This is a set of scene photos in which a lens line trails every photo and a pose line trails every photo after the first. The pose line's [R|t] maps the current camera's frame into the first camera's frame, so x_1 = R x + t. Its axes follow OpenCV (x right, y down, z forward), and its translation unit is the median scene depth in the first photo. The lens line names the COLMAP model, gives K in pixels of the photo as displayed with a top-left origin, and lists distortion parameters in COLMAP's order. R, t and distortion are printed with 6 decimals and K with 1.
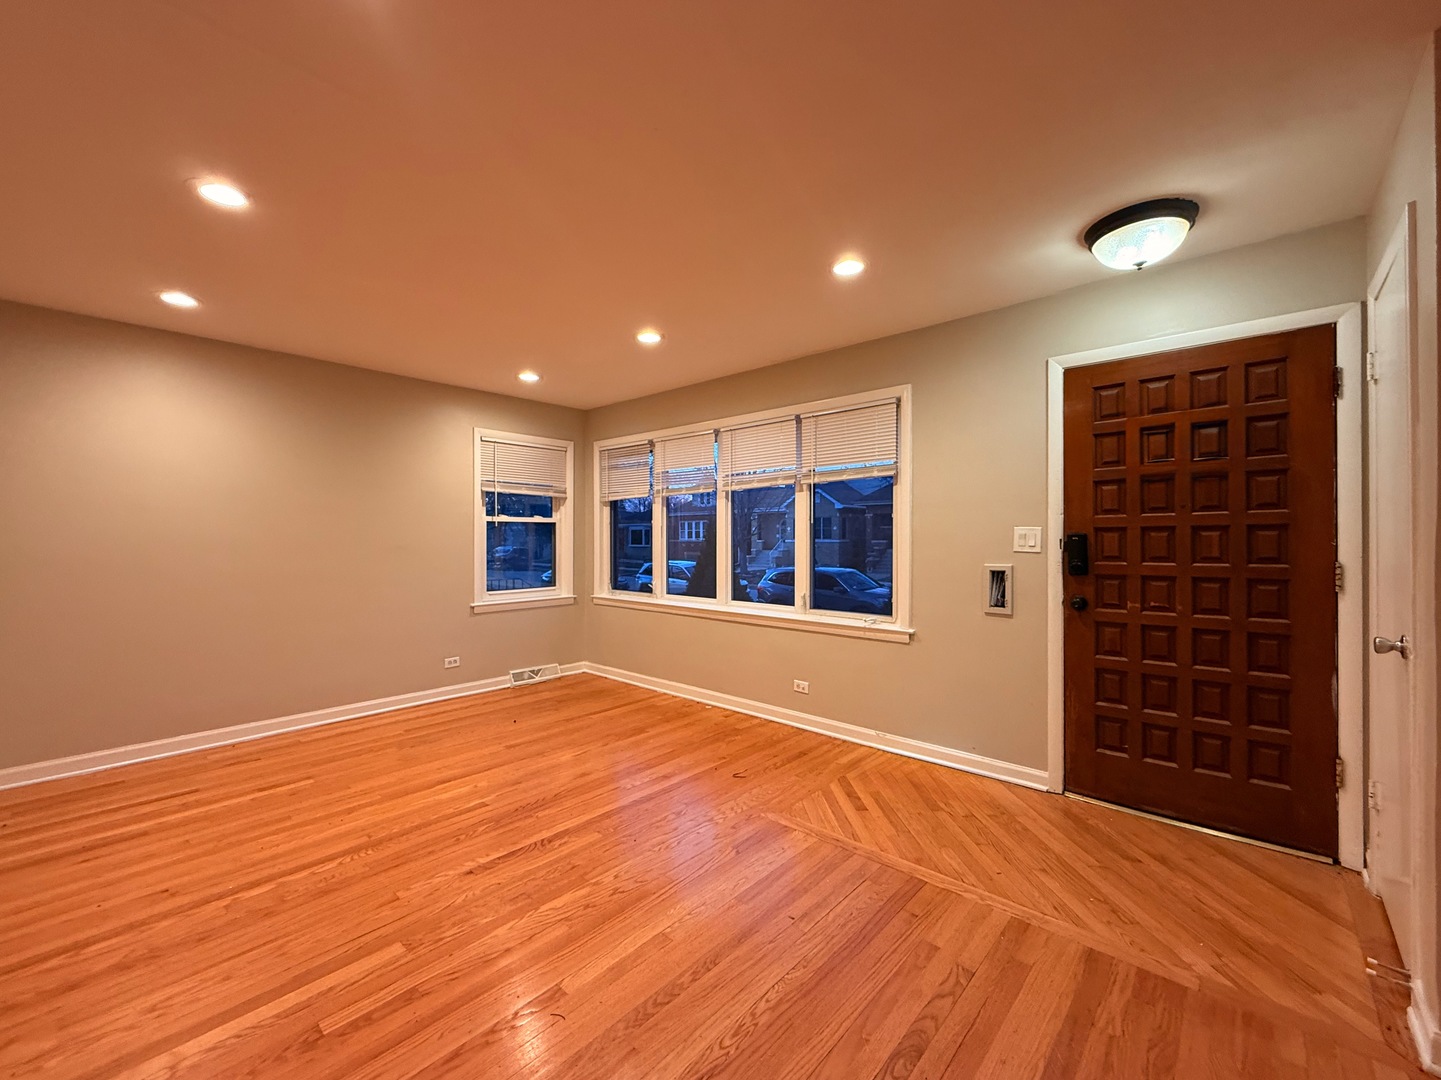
lens RADIAL K [[589.7, 0, 724.0], [0, 589.7, 537.4], [0, 0, 1]] dist [-0.000276, -0.000262]
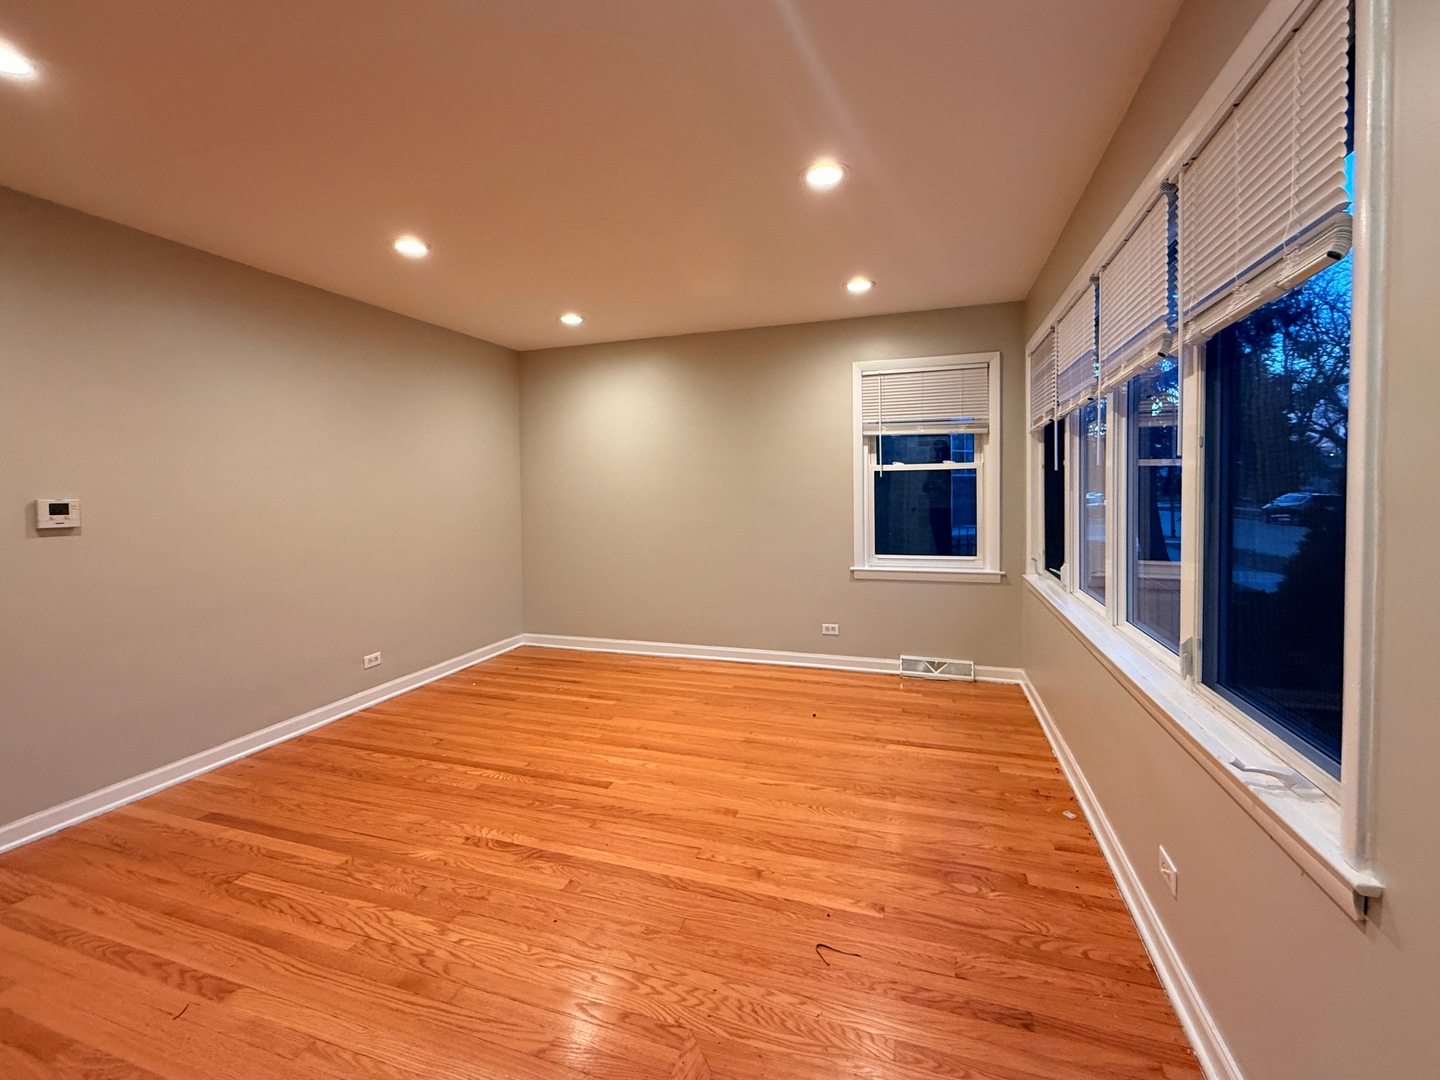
lens RADIAL K [[607.2, 0, 720.0], [0, 607.2, 503.2], [0, 0, 1]] dist [-0.001021, -0.000282]
pose [[0.404713, 0.016471, -0.914295, 0.399483], [0.012347, 0.999648, 0.023474, -0.006296], [0.914360, -0.020789, 0.404367, 0.598820]]
